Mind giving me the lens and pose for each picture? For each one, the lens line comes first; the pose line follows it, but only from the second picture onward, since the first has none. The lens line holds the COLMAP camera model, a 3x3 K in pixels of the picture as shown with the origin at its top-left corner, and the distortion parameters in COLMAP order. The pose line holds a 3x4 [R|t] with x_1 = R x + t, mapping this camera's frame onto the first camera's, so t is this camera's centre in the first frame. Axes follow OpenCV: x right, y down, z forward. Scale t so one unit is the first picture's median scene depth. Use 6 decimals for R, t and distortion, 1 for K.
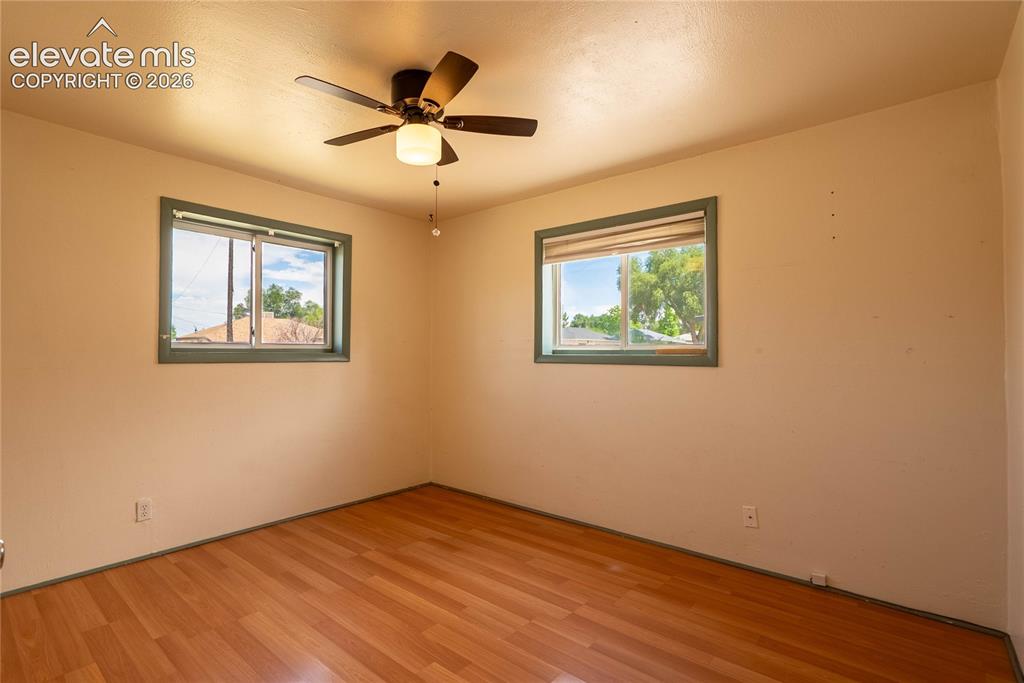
lens RADIAL K [[468.4, 0, 509.9], [0, 468.4, 343.9], [0, 0, 1]] dist [-0.000523, 0.000115]
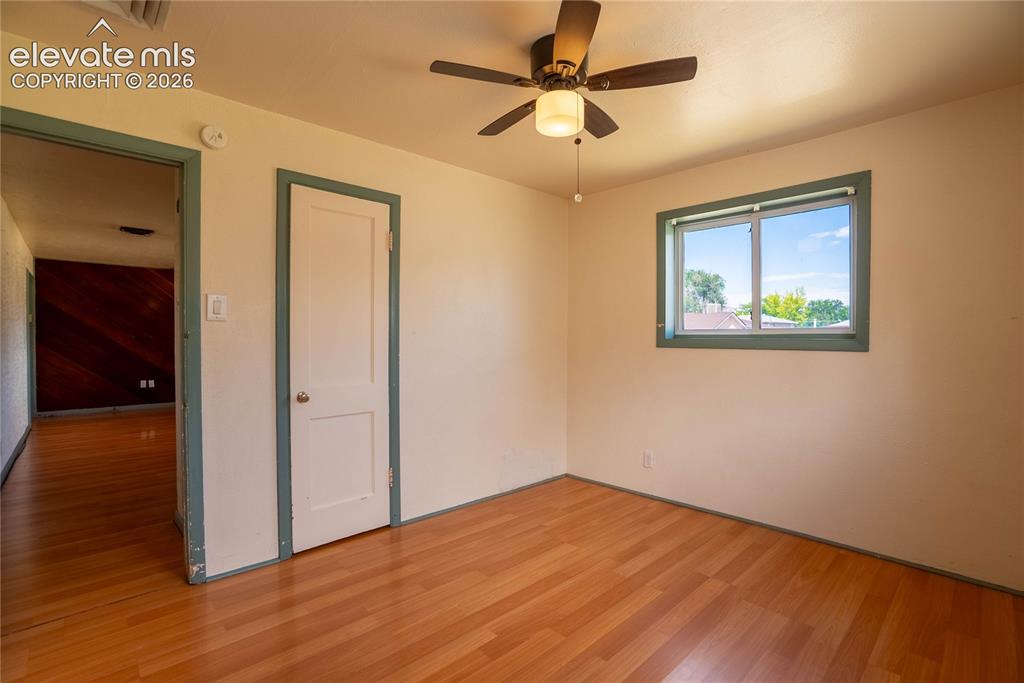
lens RADIAL K [[468.4, 0, 509.9], [0, 468.4, 343.9], [0, 0, 1]] dist [-0.000523, 0.000115]
pose [[-0.078383, 0.004094, -0.996915, 0.547252], [0.018986, 0.999816, 0.002613, 0.020440], [0.996743, -0.018722, -0.078446, 0.714041]]
